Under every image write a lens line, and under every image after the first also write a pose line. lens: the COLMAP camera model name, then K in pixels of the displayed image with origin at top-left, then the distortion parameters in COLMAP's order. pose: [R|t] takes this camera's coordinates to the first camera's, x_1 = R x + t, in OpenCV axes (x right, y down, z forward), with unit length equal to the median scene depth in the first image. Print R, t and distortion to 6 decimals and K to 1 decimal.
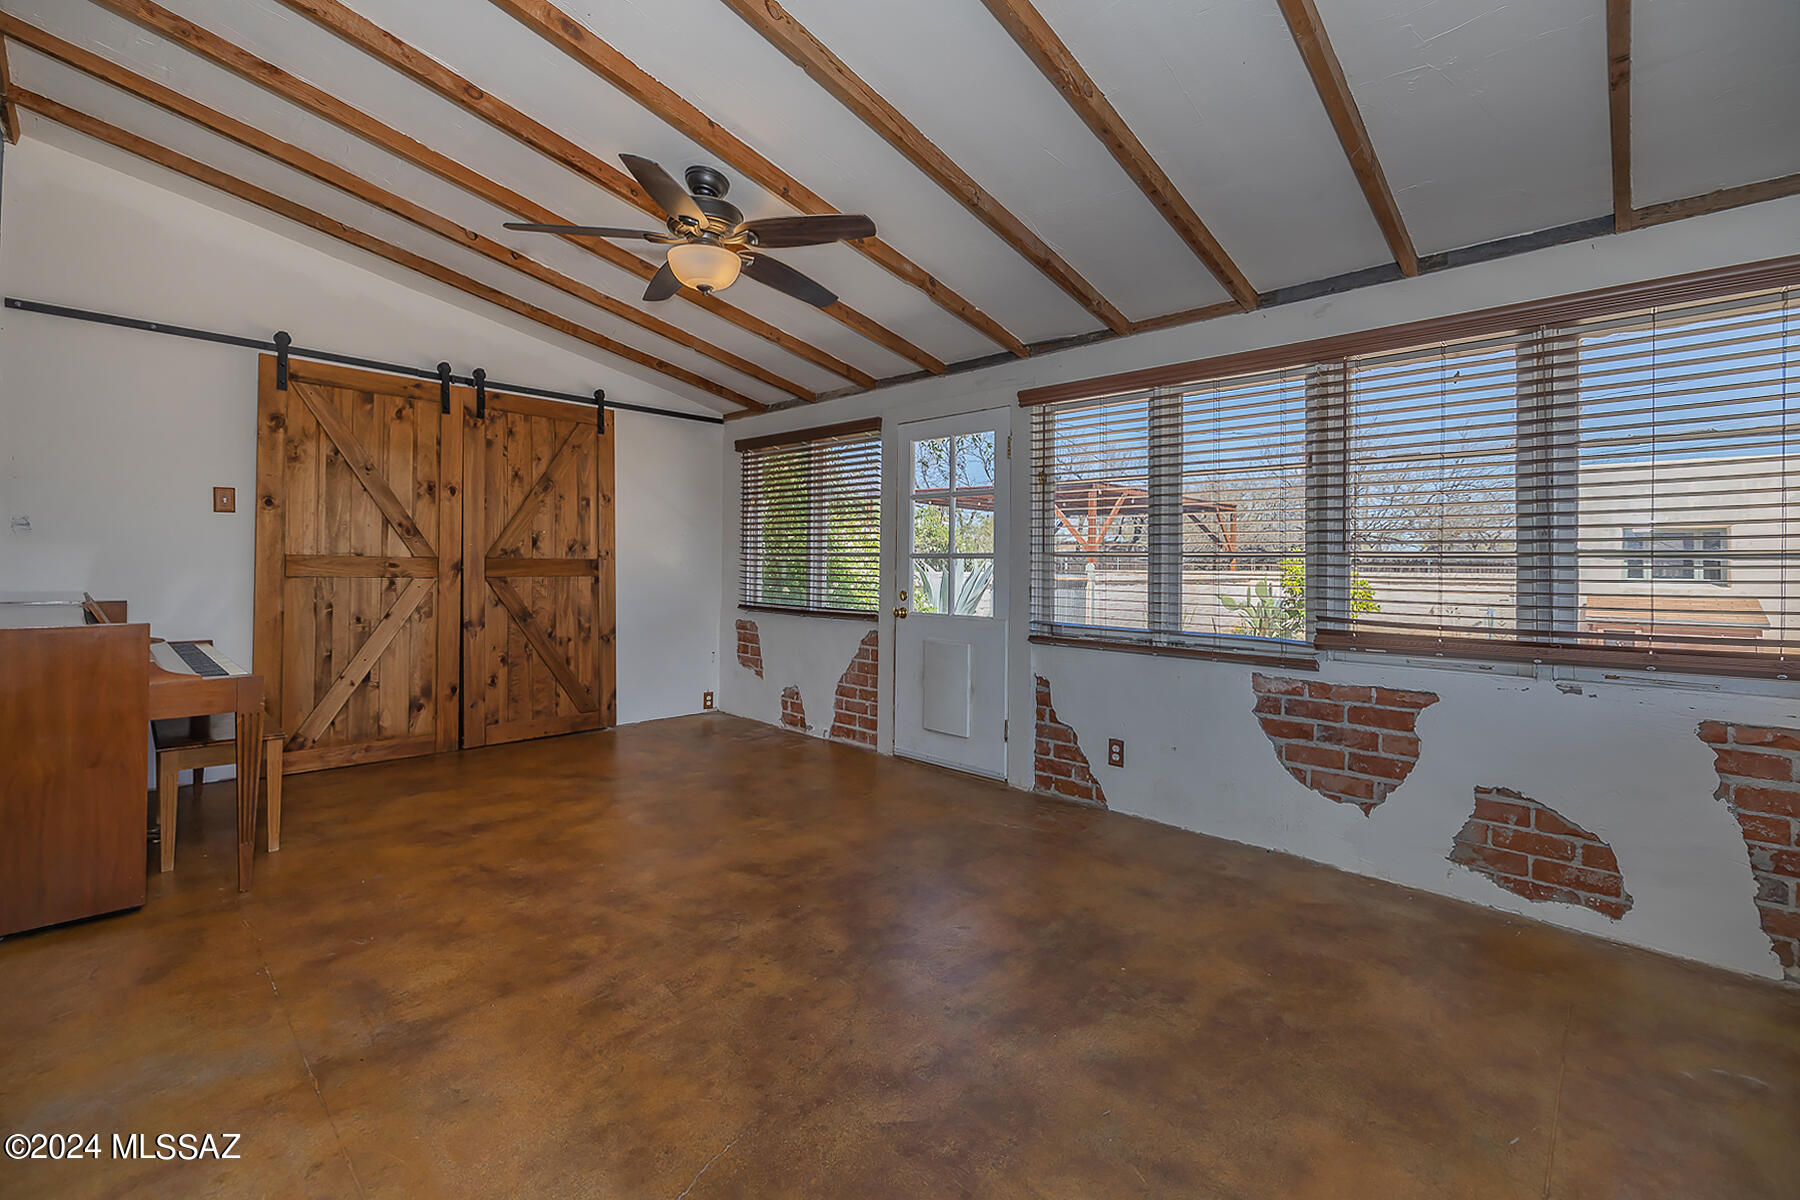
lens RADIAL K [[778.7, 0, 923.2], [0, 778.7, 553.1], [0, 0, 1]] dist [0.000497, -0.000510]
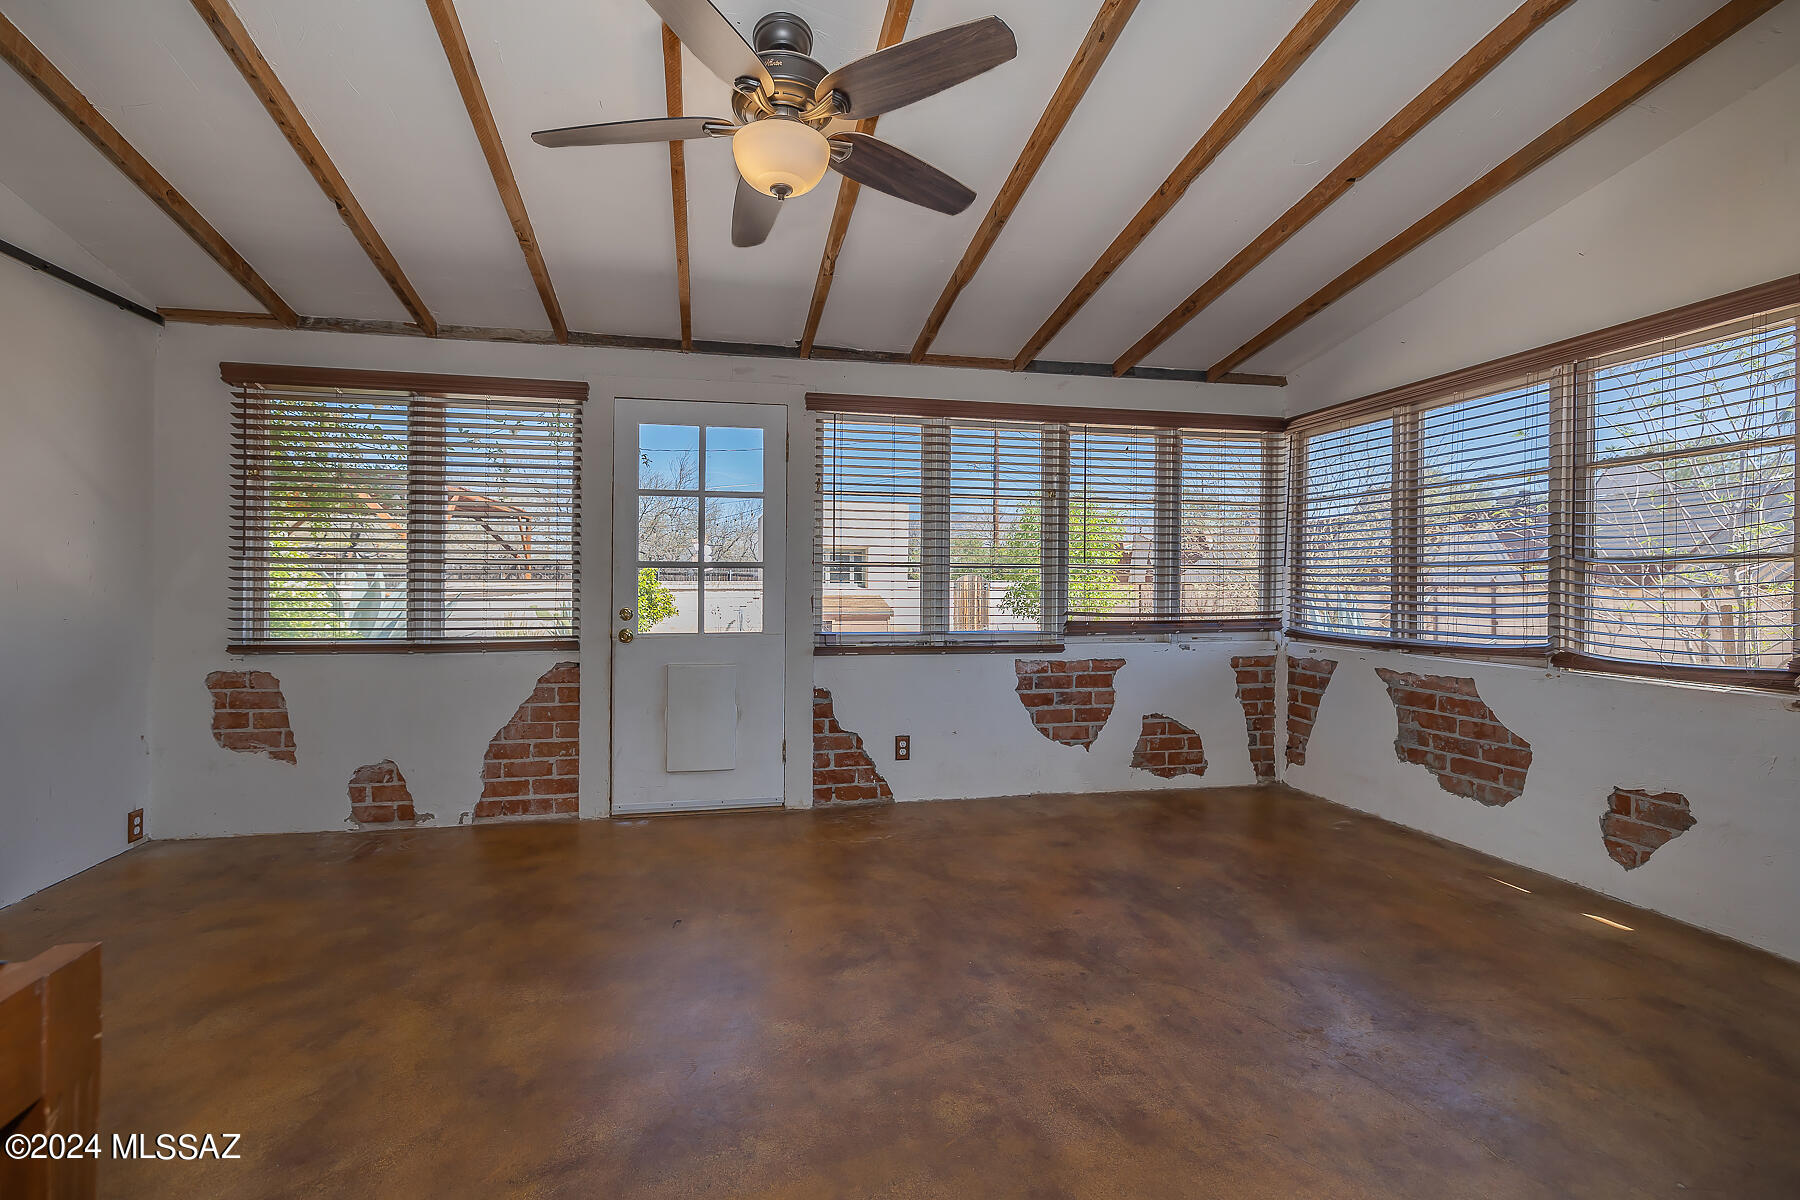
lens RADIAL K [[778.7, 0, 867.1], [0, 778.7, 573.6], [0, 0, 1]] dist [0.000497, -0.000510]
pose [[0.578439, -0.002140, 0.815723, -0.631325], [-0.008206, 0.999931, 0.008442, 0.005048], [-0.815684, -0.011577, 0.578382, 0.395638]]
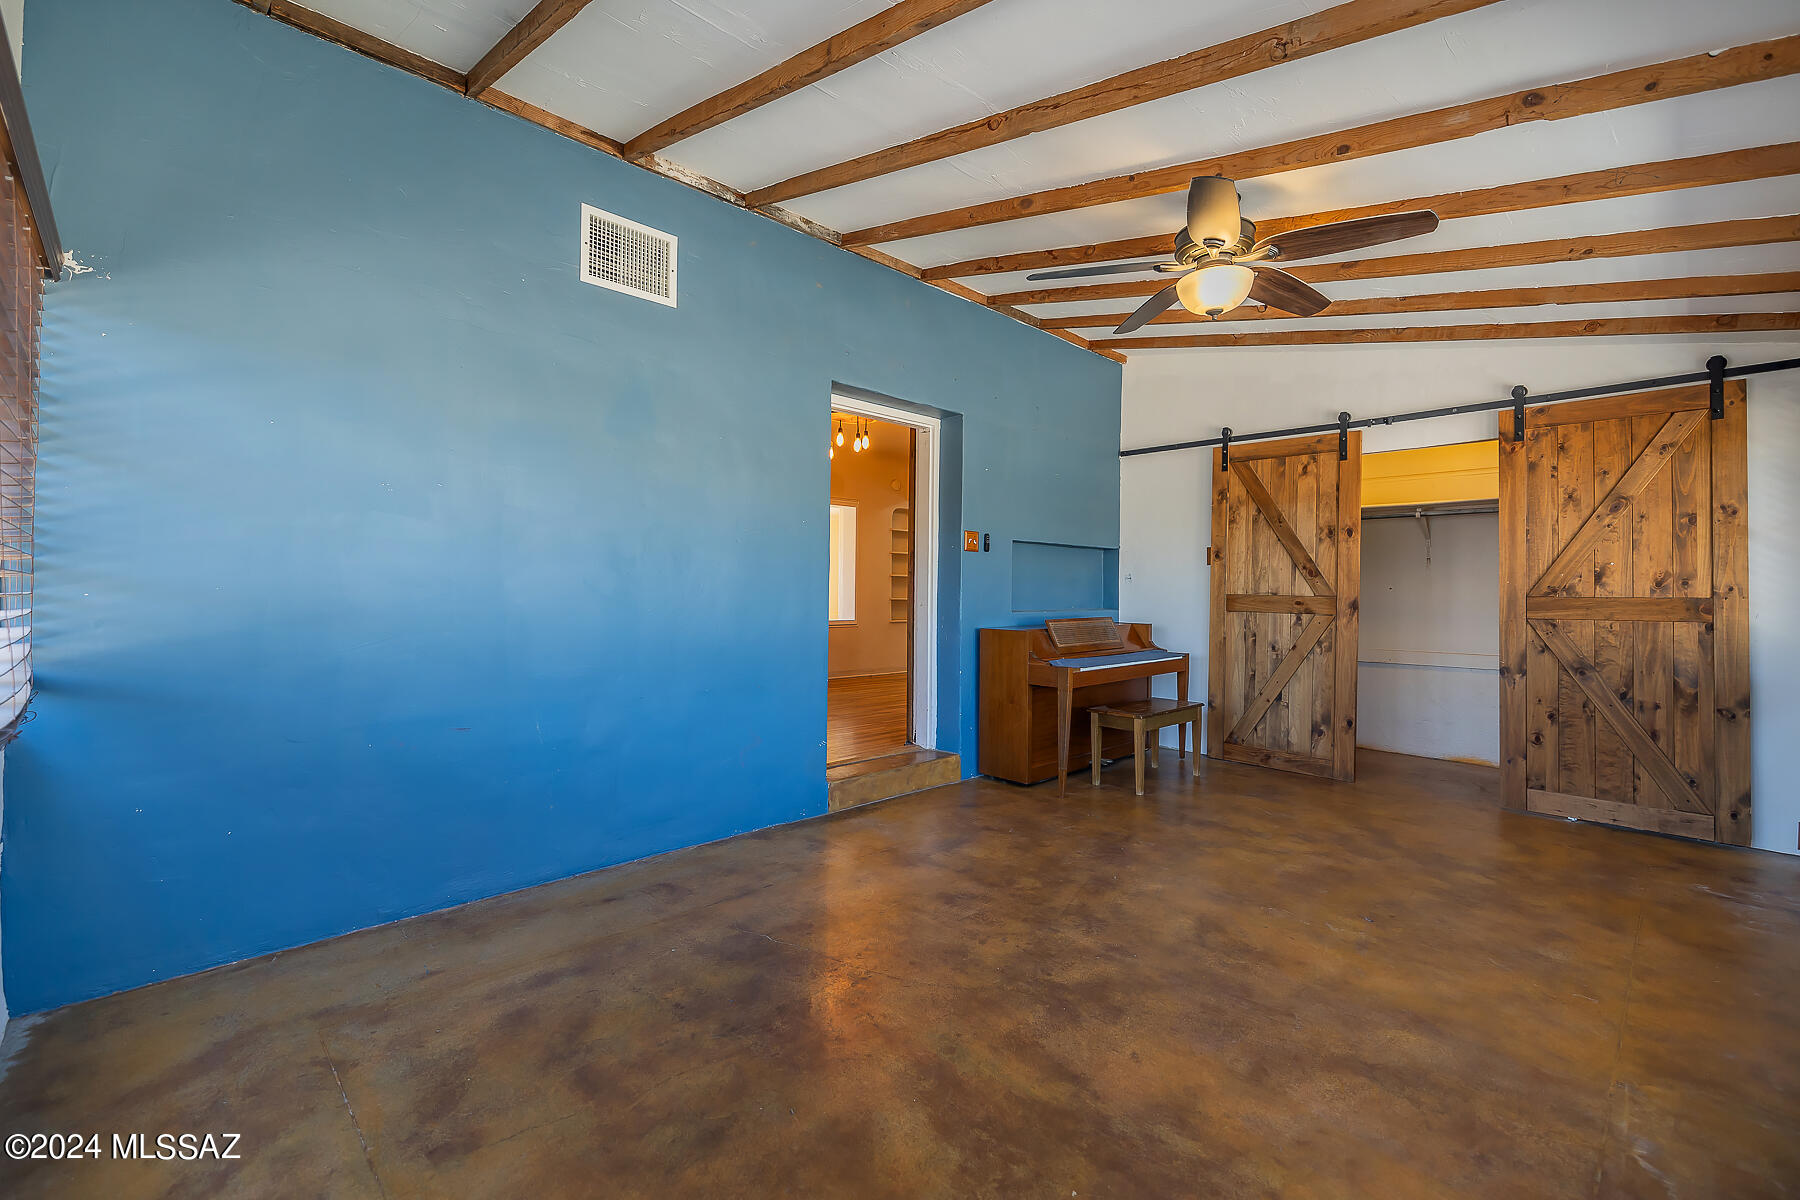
lens RADIAL K [[778.7, 0, 888.7], [0, 778.7, 596.5], [0, 0, 1]] dist [0.000497, -0.000510]
pose [[-0.079542, -0.007615, -0.996802, 0.547336], [0.004297, 0.999959, -0.007982, 0.013569], [0.996822, -0.004918, -0.079506, 0.520342]]
